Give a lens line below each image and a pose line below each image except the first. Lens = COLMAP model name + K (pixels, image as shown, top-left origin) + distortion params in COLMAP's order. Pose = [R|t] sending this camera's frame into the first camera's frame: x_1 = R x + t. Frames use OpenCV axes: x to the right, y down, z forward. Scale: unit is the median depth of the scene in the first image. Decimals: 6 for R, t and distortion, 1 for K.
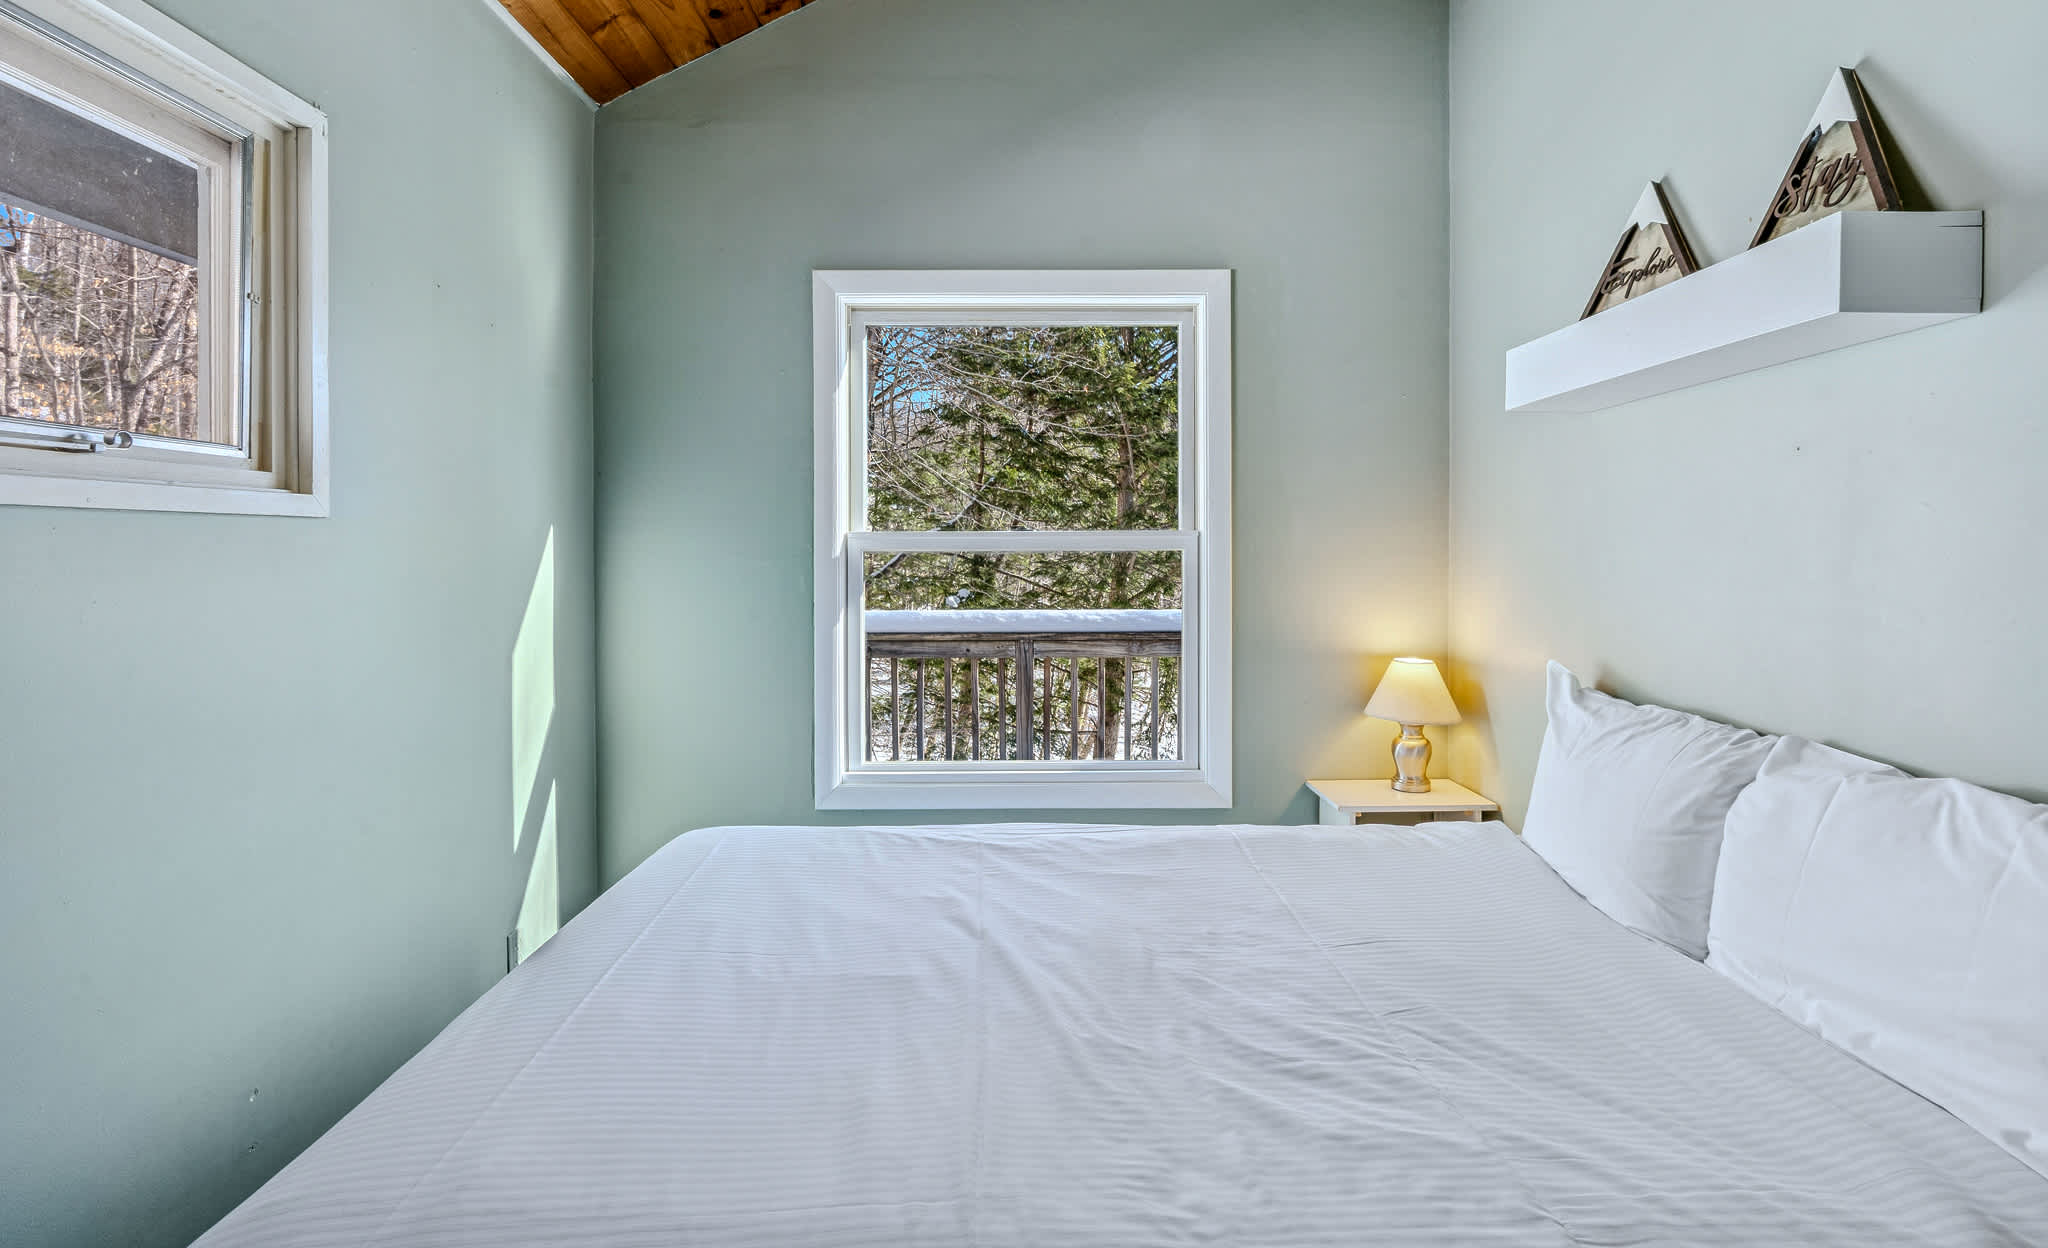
lens RADIAL K [[944.6, 0, 1026.8], [0, 944.6, 557.5], [0, 0, 1]] dist [0.001058, 0.000790]
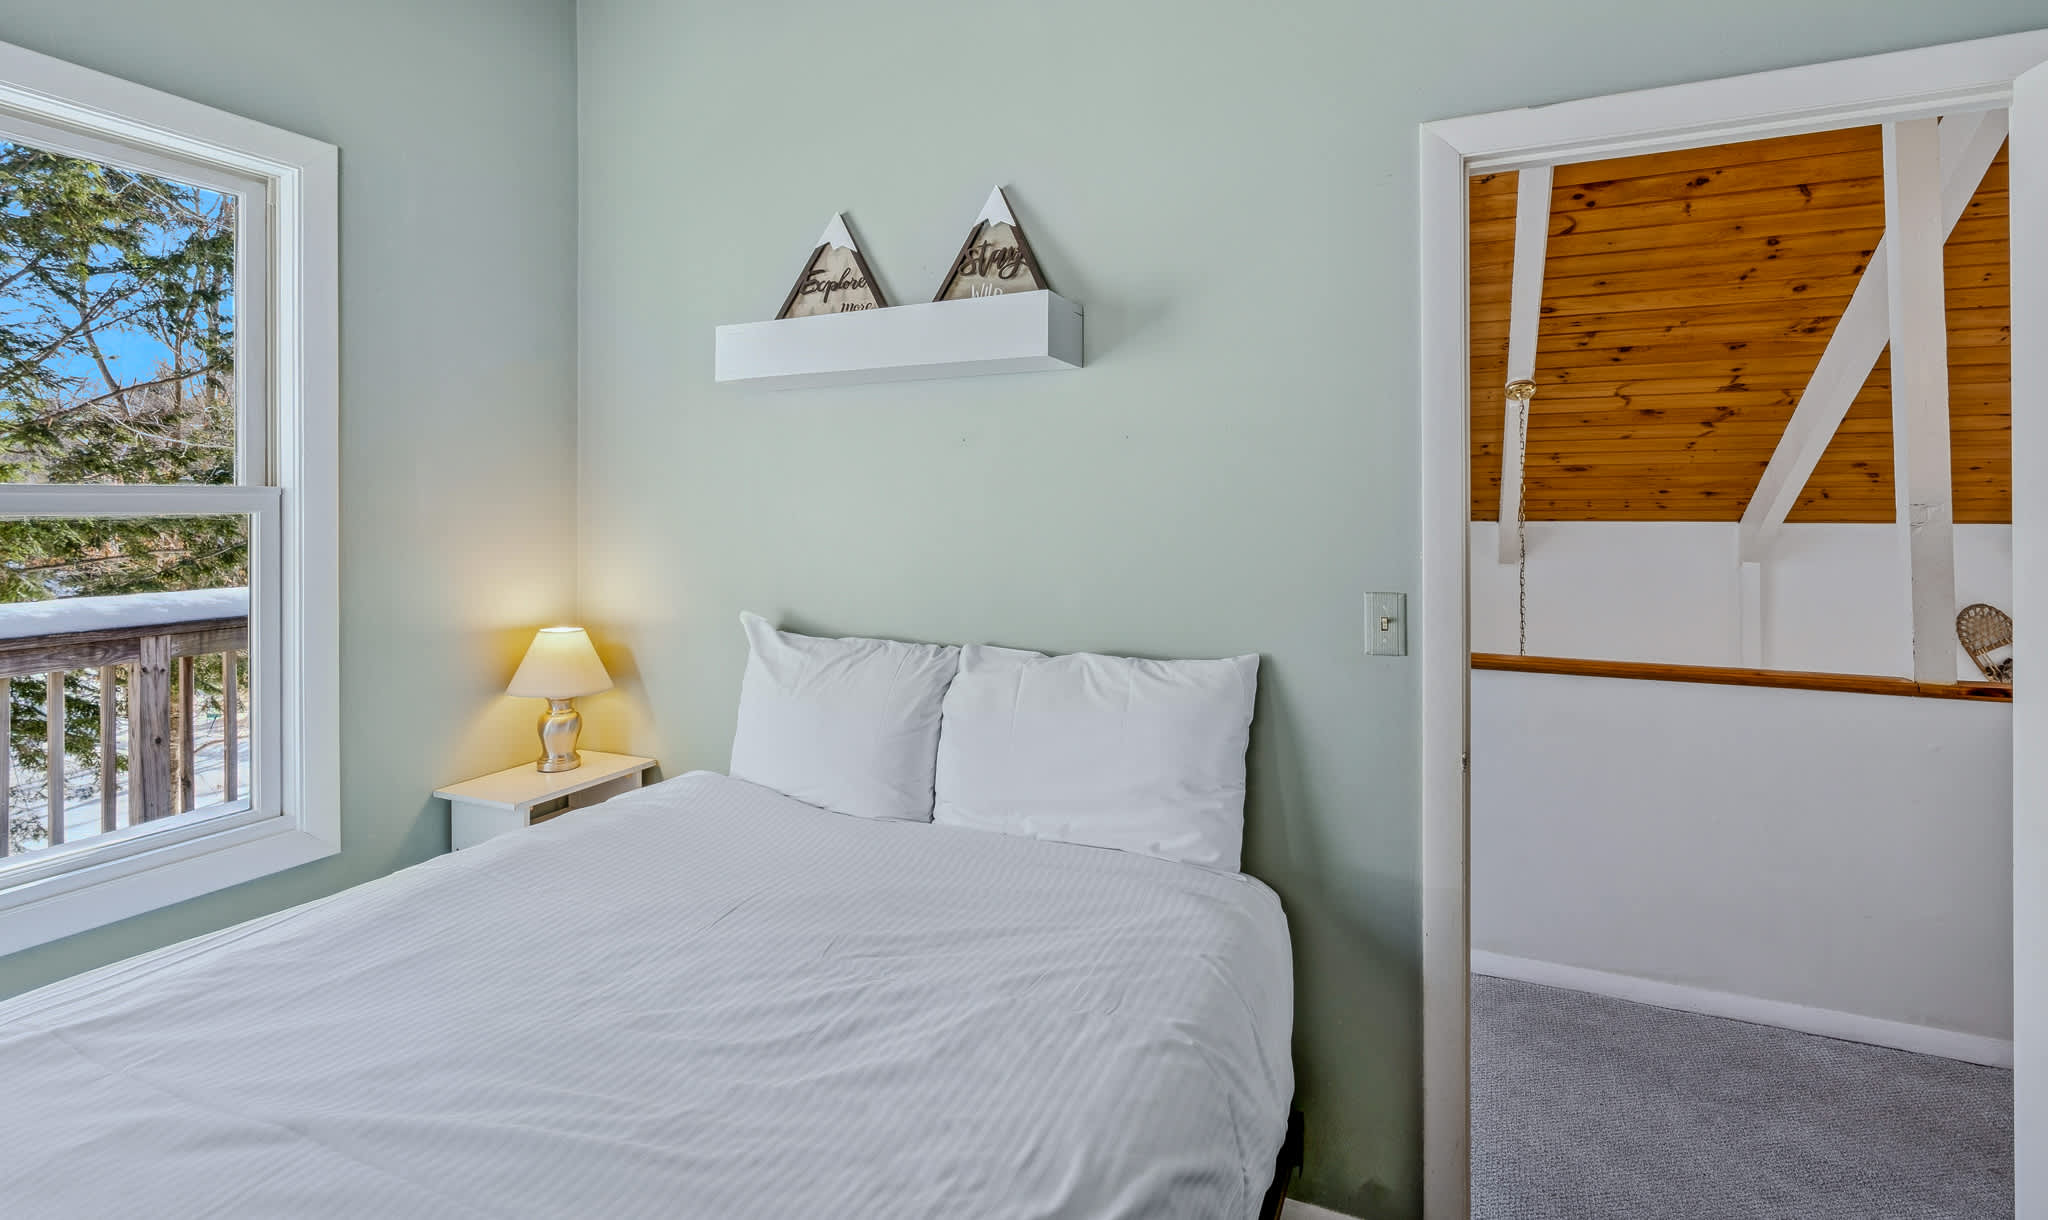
lens RADIAL K [[964.8, 0, 1023.4], [0, 964.8, 503.9], [0, 0, 1]] dist [-0.019921, 0.011284]
pose [[0.424824, 0.001832, 0.905274, -0.429148], [0.009373, 0.999935, -0.006422, -0.009100], [-0.905227, 0.011213, 0.424780, 0.293520]]
